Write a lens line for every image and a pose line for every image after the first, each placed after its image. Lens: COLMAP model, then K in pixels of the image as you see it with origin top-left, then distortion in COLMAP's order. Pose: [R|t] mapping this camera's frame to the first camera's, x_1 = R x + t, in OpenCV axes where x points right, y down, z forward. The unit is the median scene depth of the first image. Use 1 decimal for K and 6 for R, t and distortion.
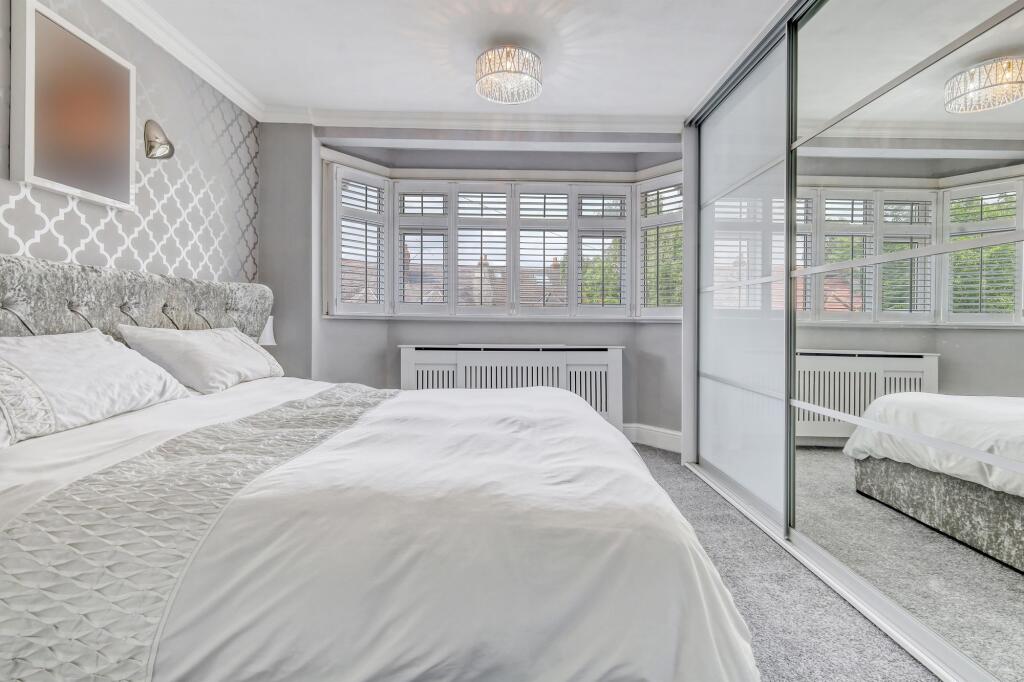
lens RADIAL K [[445.2, 0, 522.9], [0, 445.2, 330.7], [0, 0, 1]] dist [-0.001512, 0.001335]
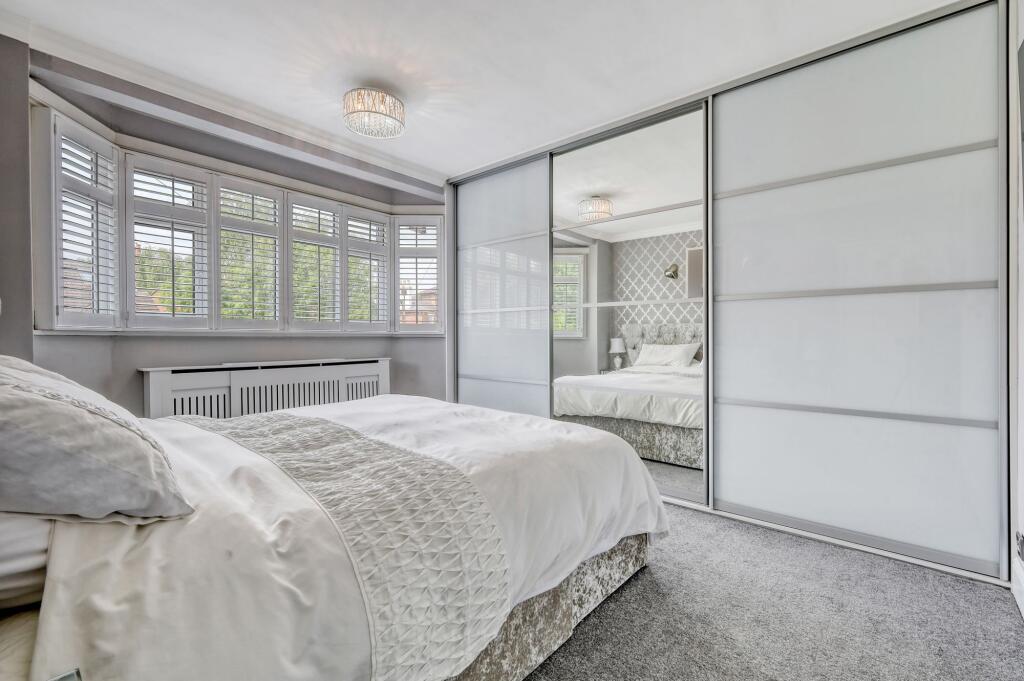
lens RADIAL K [[445.2, 0, 522.0], [0, 445.2, 337.4], [0, 0, 1]] dist [-0.001512, 0.001335]
pose [[0.649905, -0.010106, 0.759948, -0.474443], [0.019365, 0.999807, -0.003266, -0.006593], [-0.759768, 0.016839, 0.649976, 0.007655]]
